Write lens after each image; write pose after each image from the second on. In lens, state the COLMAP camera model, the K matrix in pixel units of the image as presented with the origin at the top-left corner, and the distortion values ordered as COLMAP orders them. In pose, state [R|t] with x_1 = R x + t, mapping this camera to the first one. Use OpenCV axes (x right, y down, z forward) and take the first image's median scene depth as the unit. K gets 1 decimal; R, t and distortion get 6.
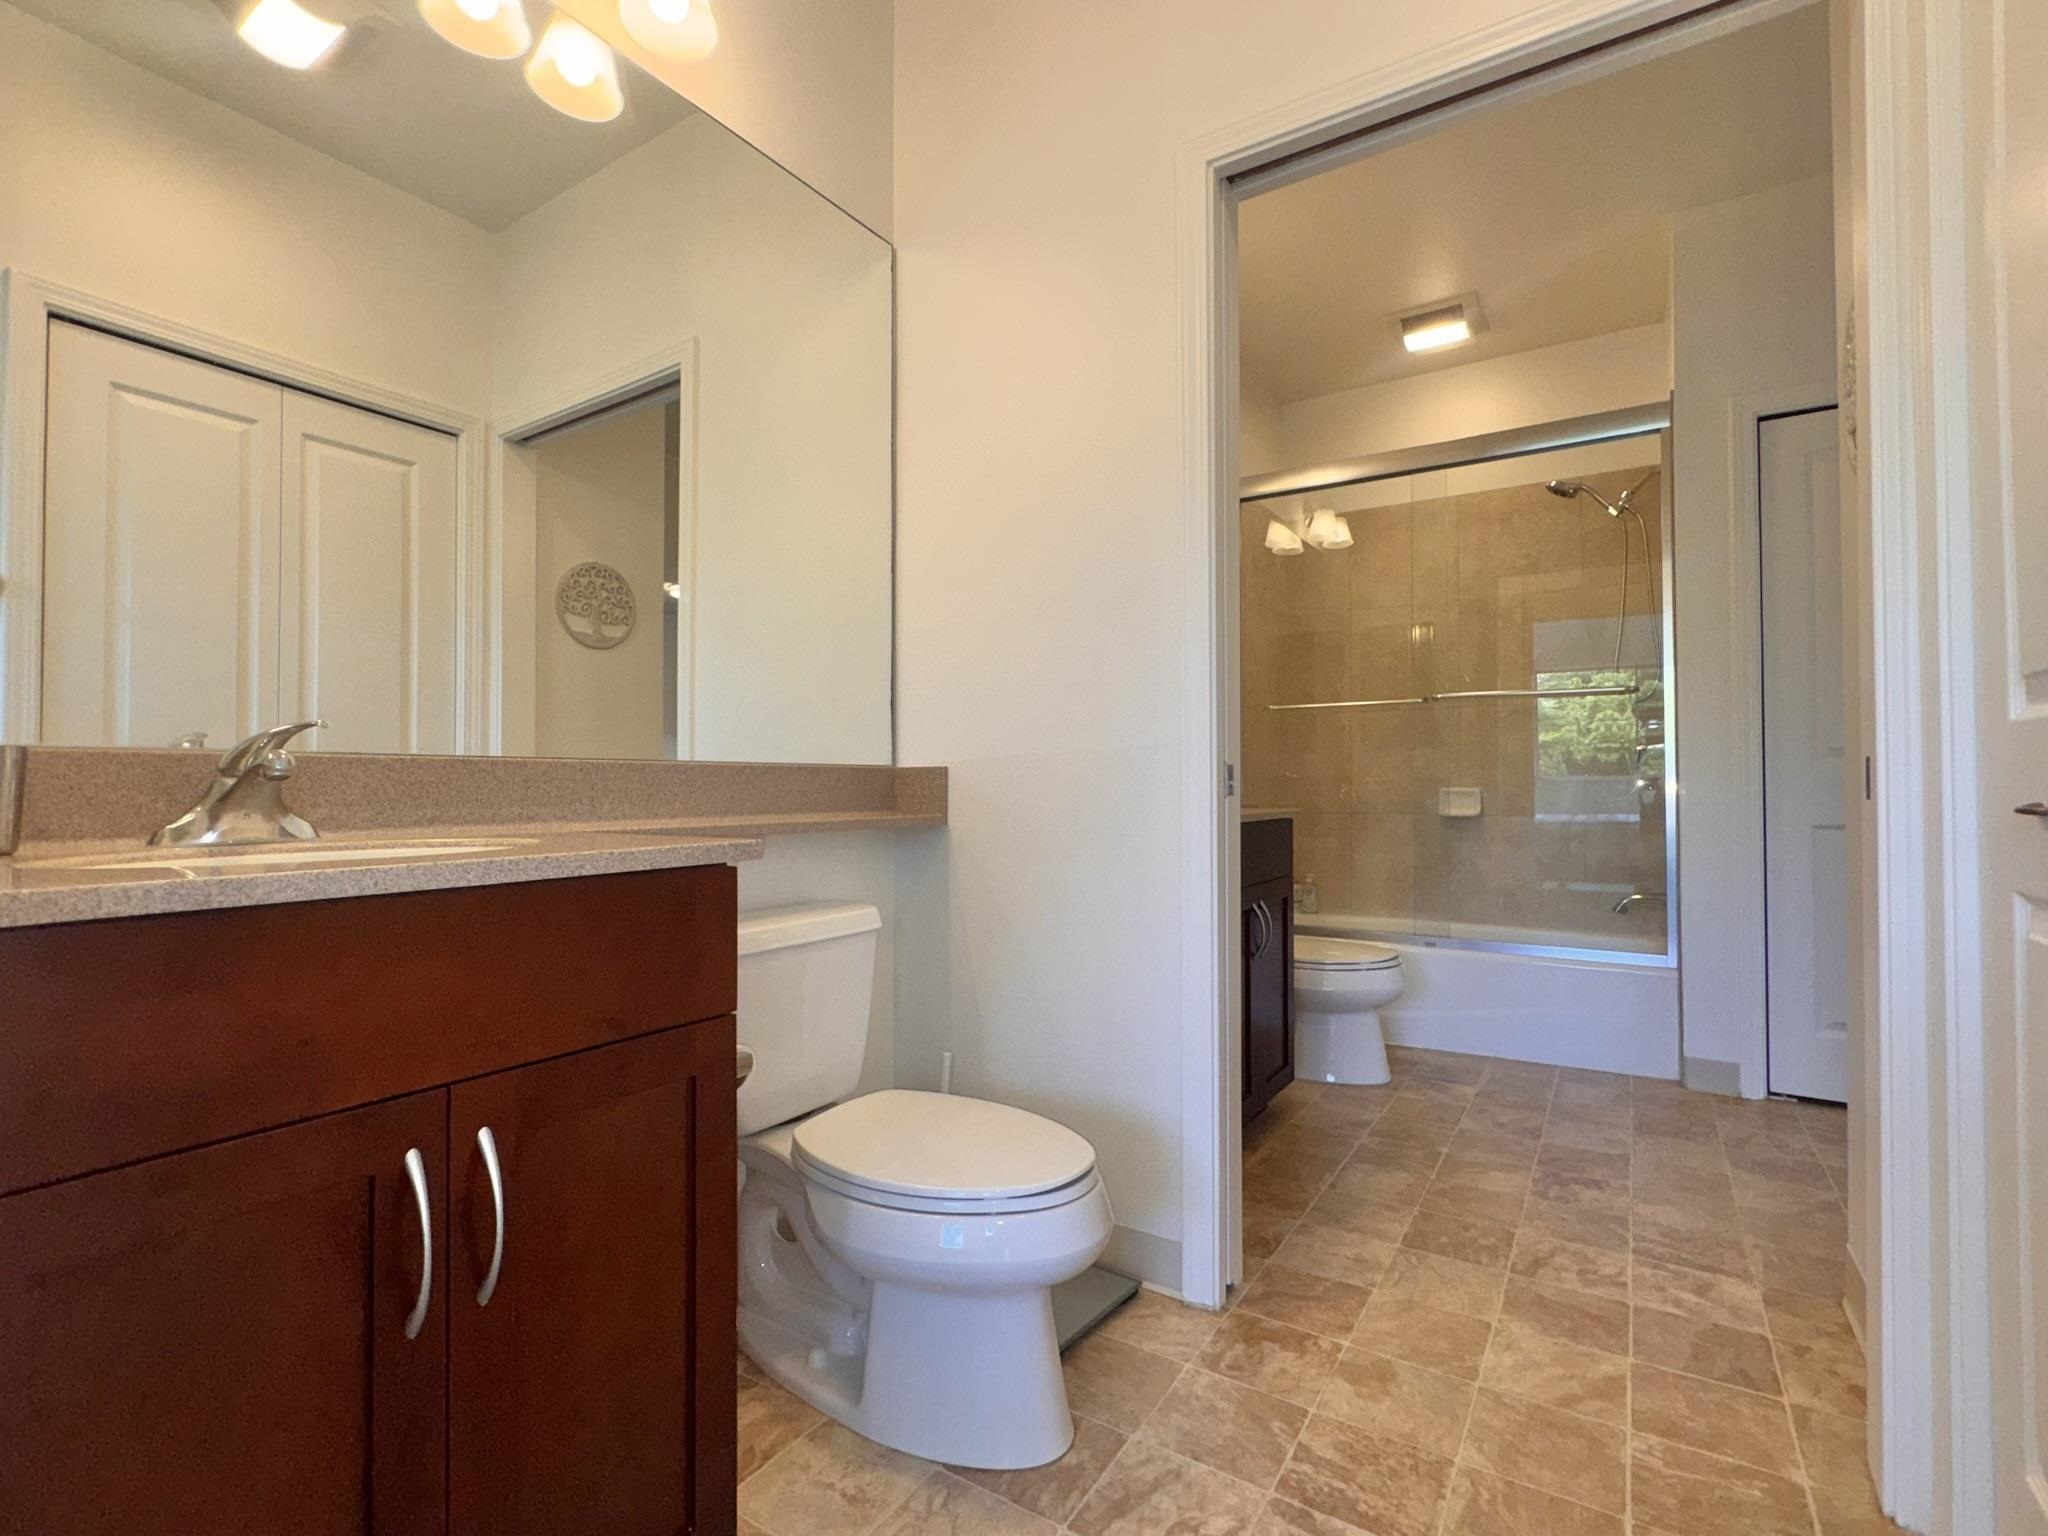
lens RADIAL K [[950.4, 0, 1024.3], [0, 950.4, 768.2], [0, 0, 1]] dist [-0.003160, -0.000286]
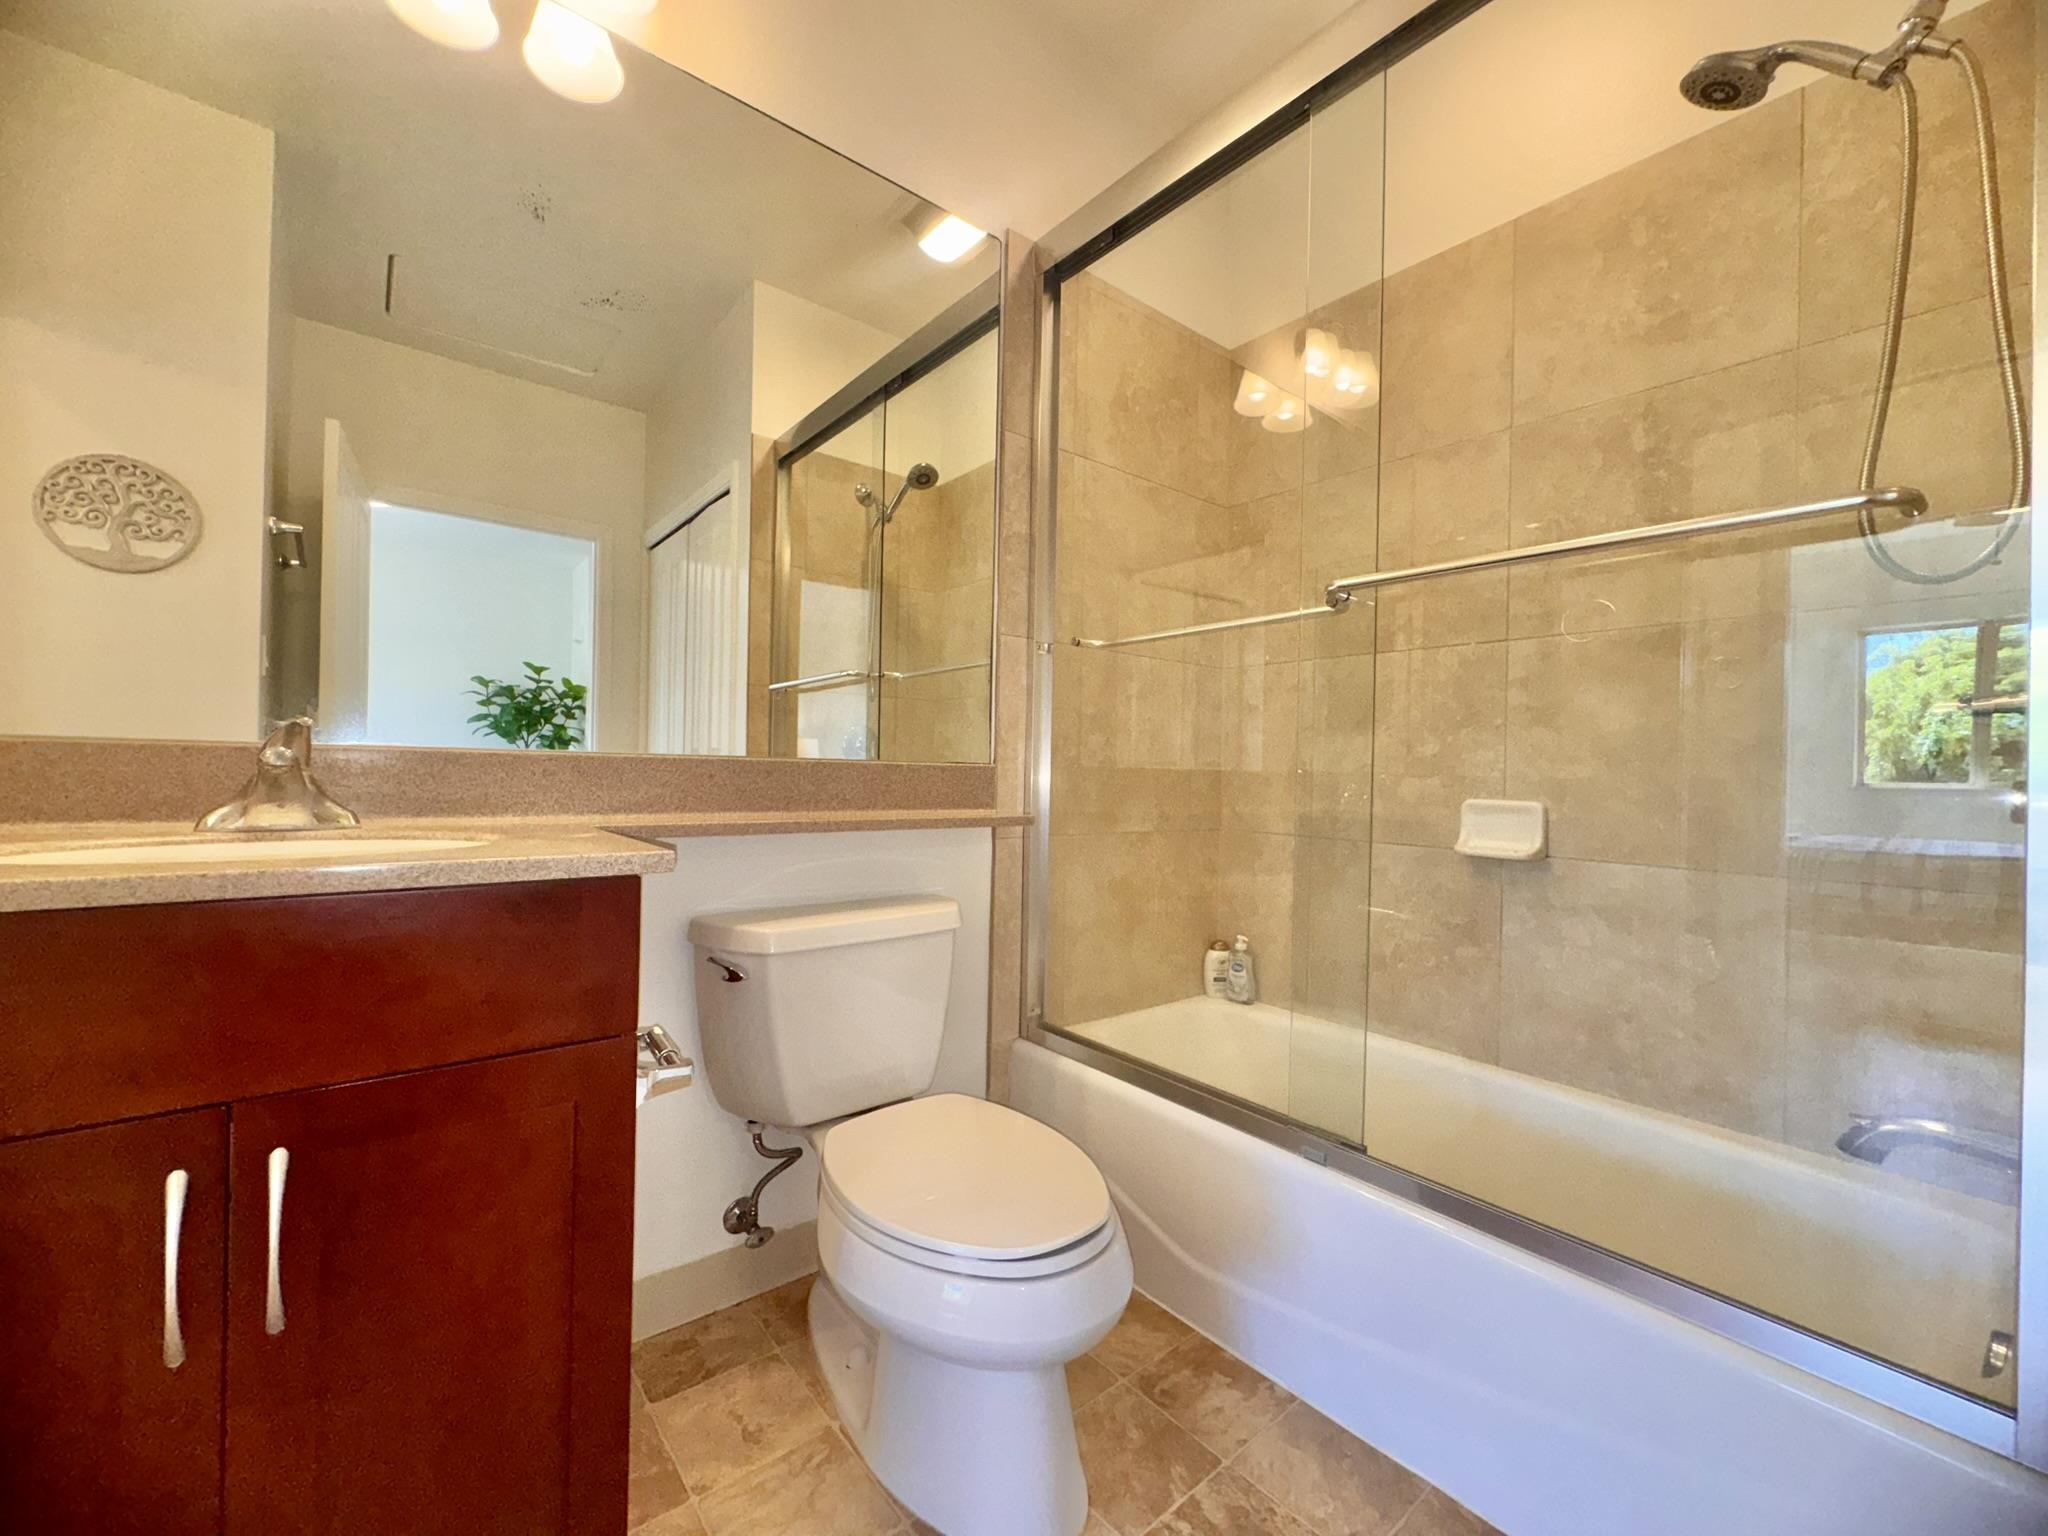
lens RADIAL K [[821.3, 0, 1024.1], [0, 821.3, 771.9], [0, 0, 1]] dist [-0.005727, -0.000239]
pose [[0.952675, 0.022382, -0.303164, 0.623266], [-0.019788, 0.999737, 0.011627, 0.012672], [0.303345, -0.005078, 0.952867, 0.909574]]
